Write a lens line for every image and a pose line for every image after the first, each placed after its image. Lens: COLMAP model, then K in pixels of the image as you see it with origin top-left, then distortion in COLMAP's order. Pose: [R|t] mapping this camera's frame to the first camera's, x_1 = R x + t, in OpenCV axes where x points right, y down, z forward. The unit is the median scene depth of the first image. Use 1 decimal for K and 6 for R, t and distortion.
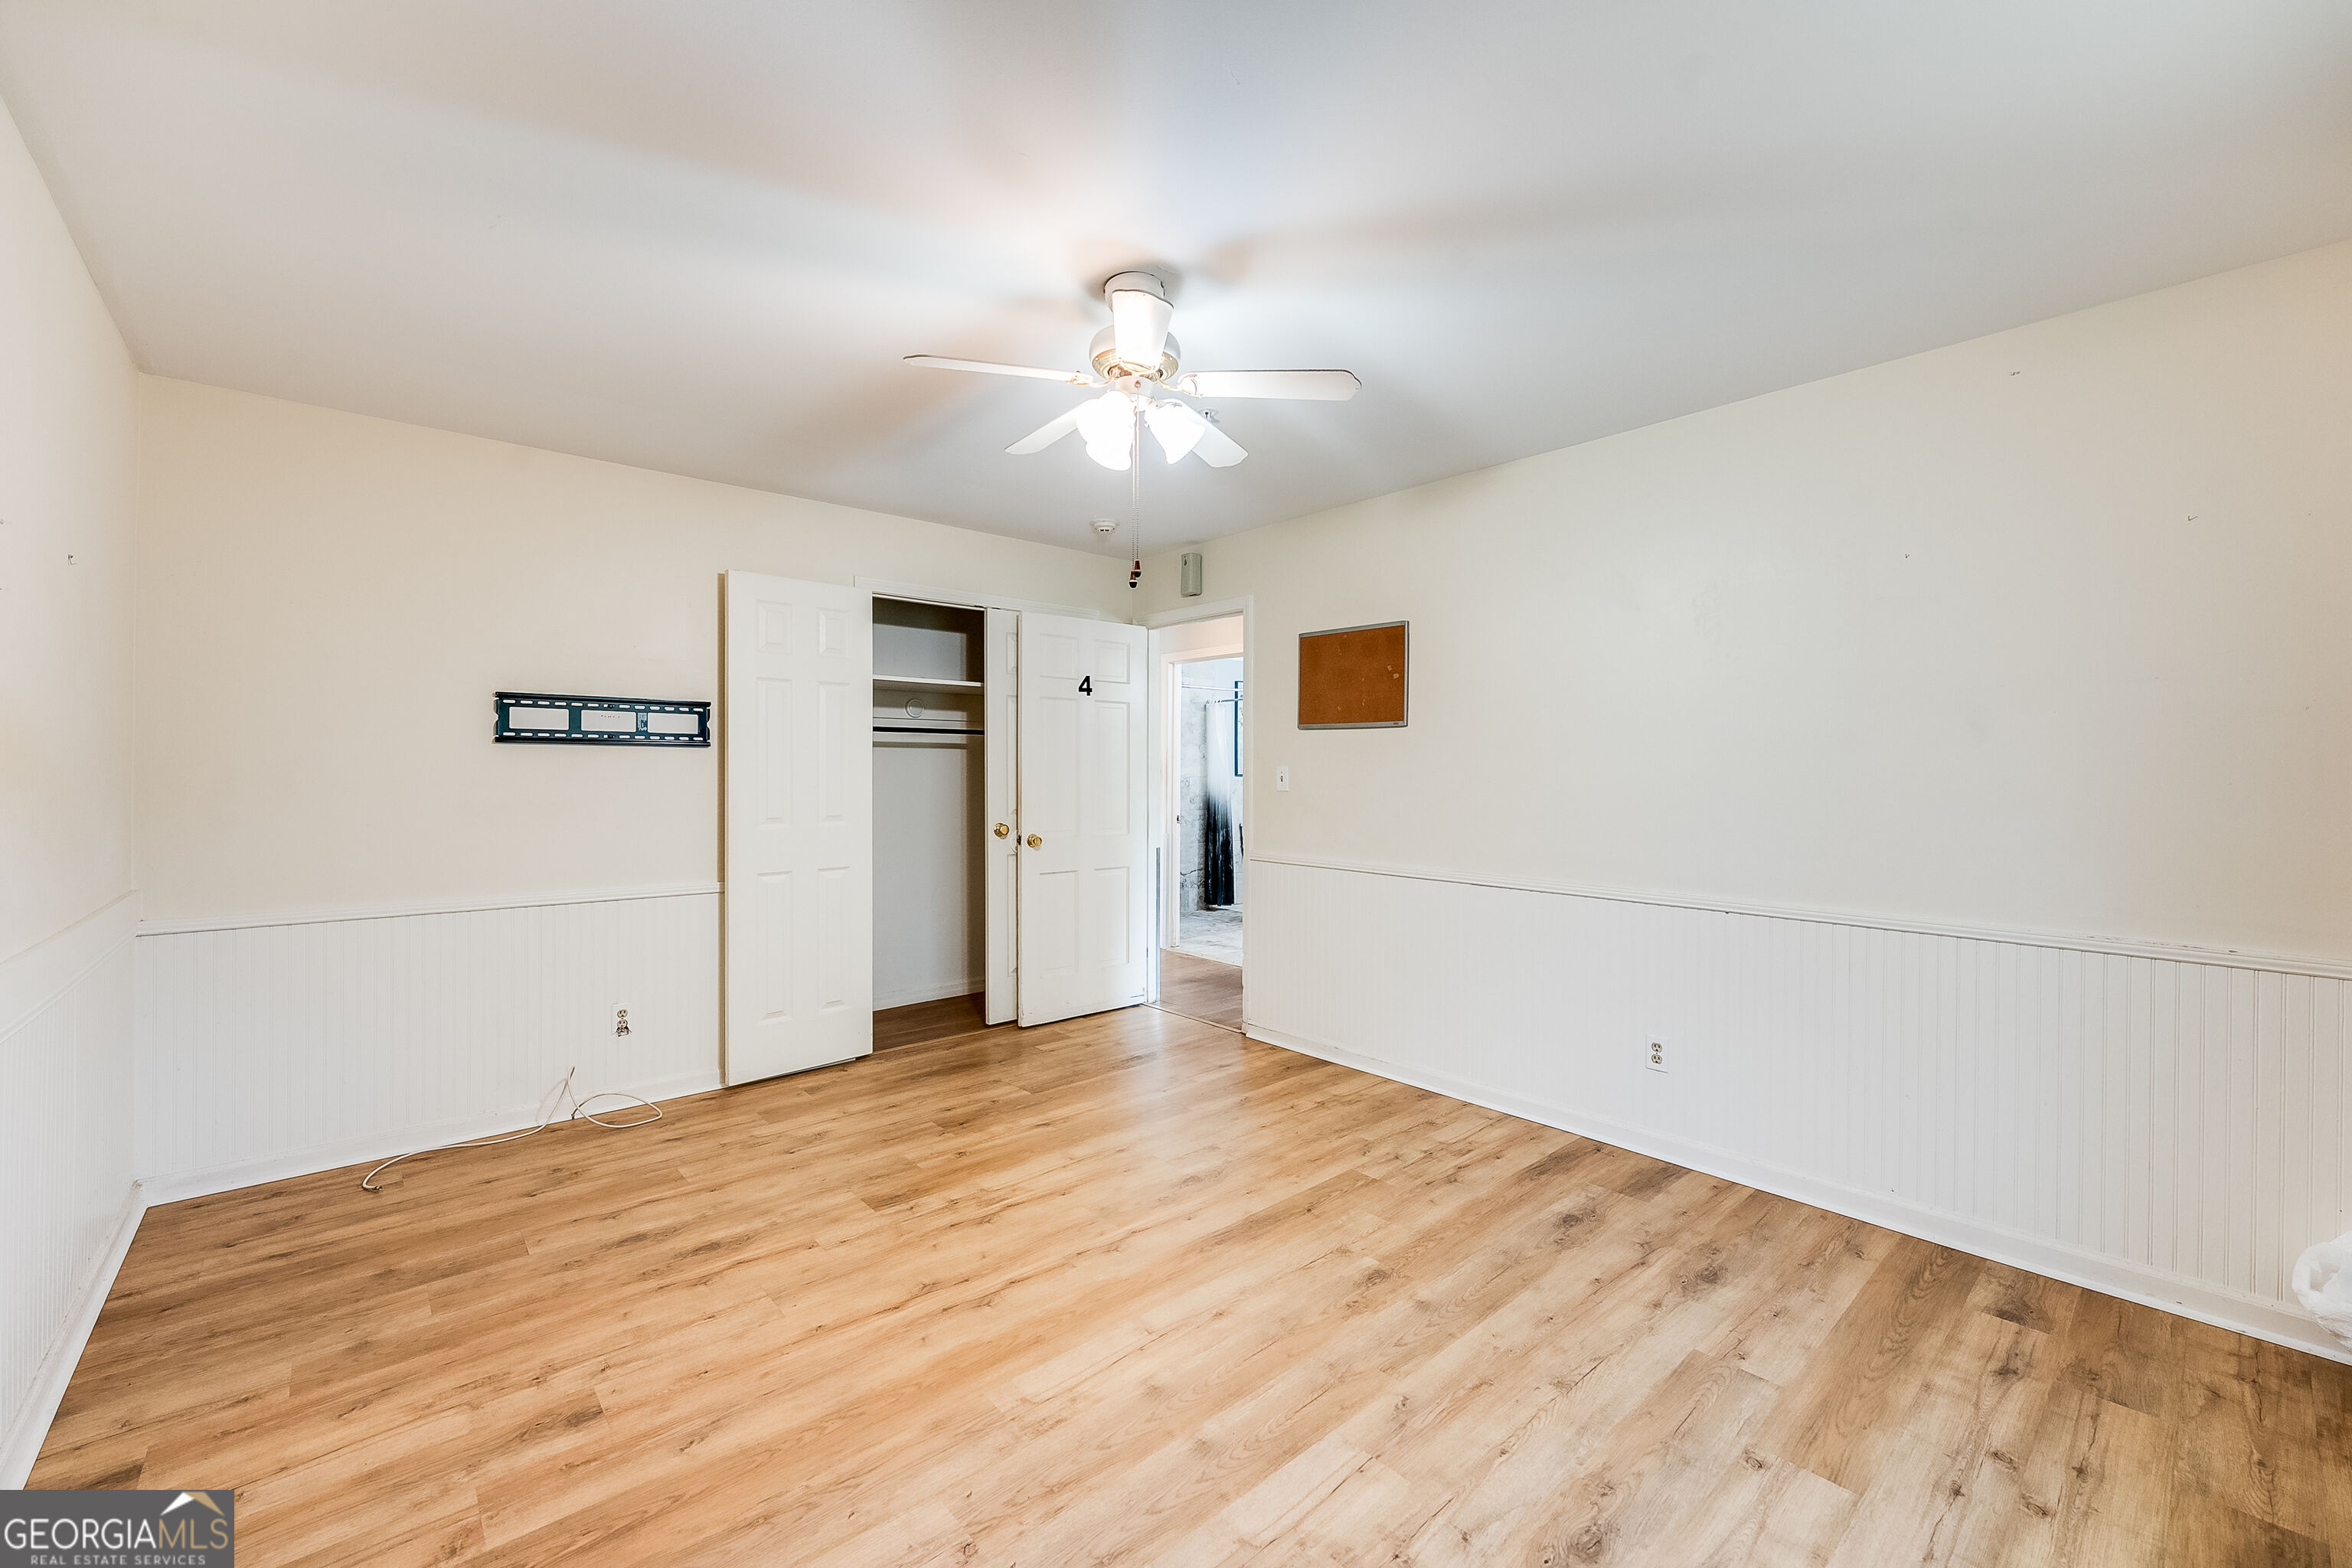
lens RADIAL K [[947.7, 0, 1176.8], [0, 947.7, 777.2], [0, 0, 1]] dist [-0.001849, -0.000548]
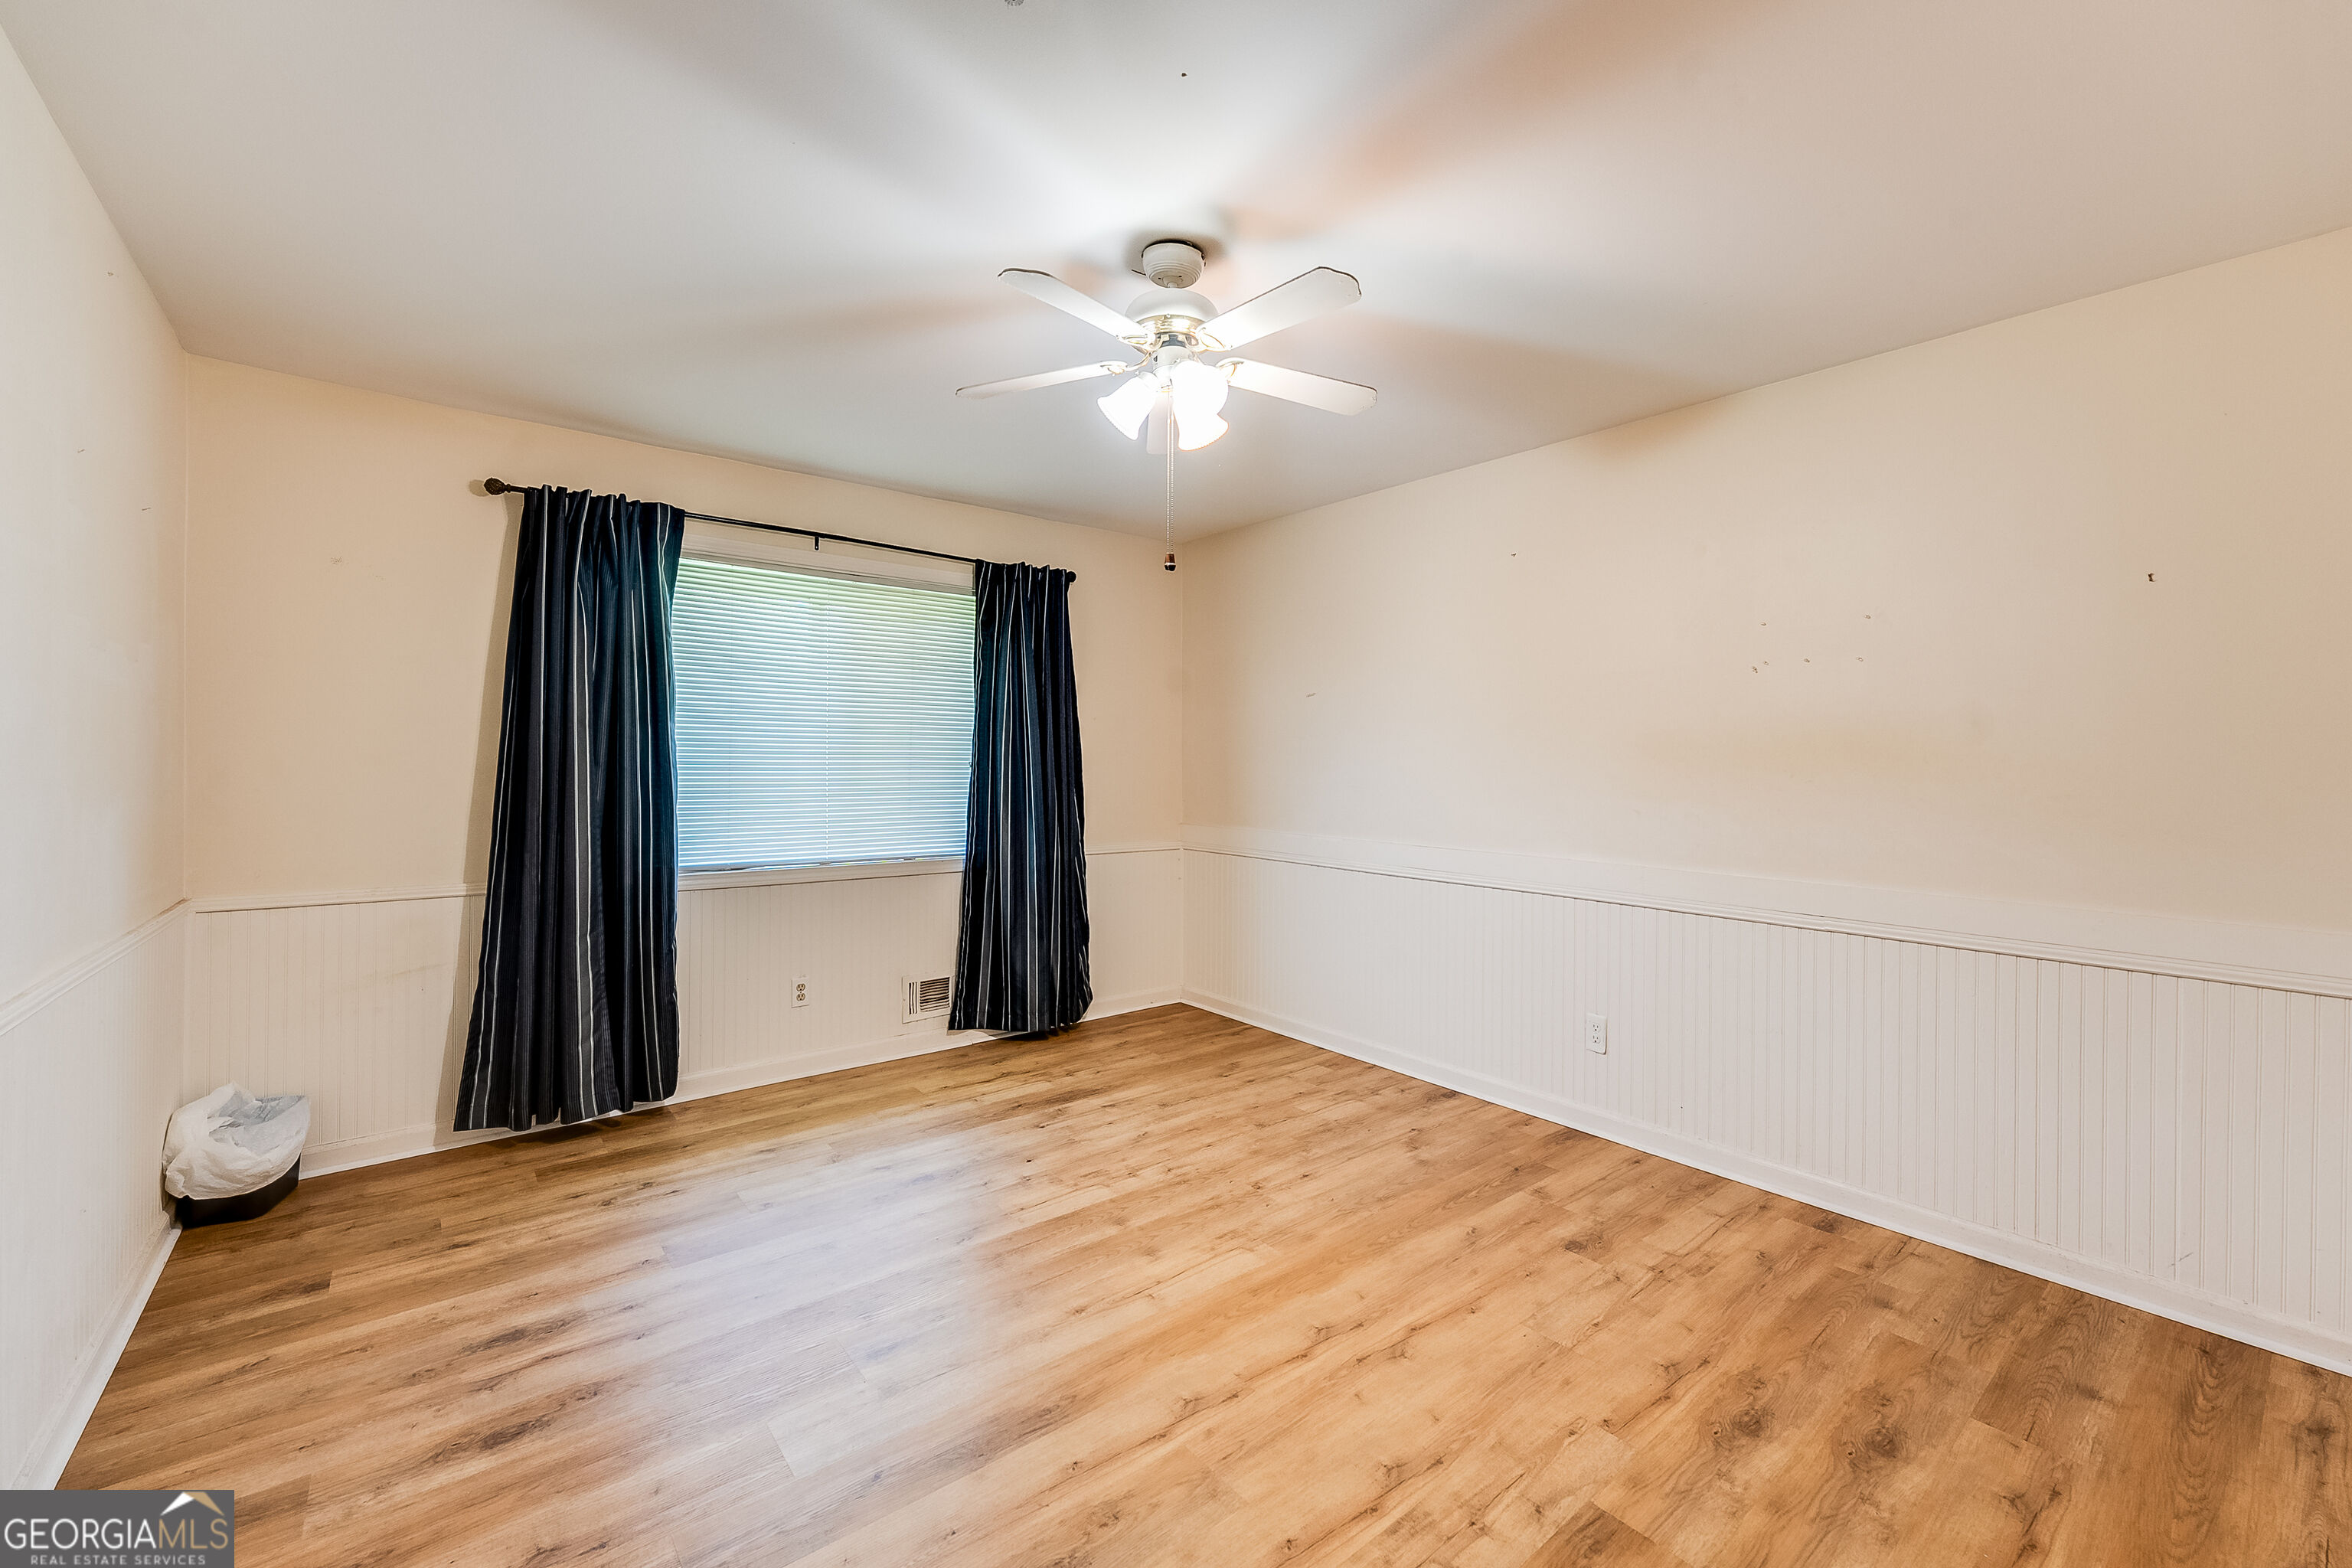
lens RADIAL K [[947.7, 0, 1175.9], [0, 947.7, 773.1], [0, 0, 1]] dist [-0.001849, -0.000548]
pose [[-0.998950, -0.008067, 0.045102, -0.096883], [-0.007251, 0.999808, 0.018222, -0.015179], [-0.045240, 0.017876, -0.998816, 1.976844]]
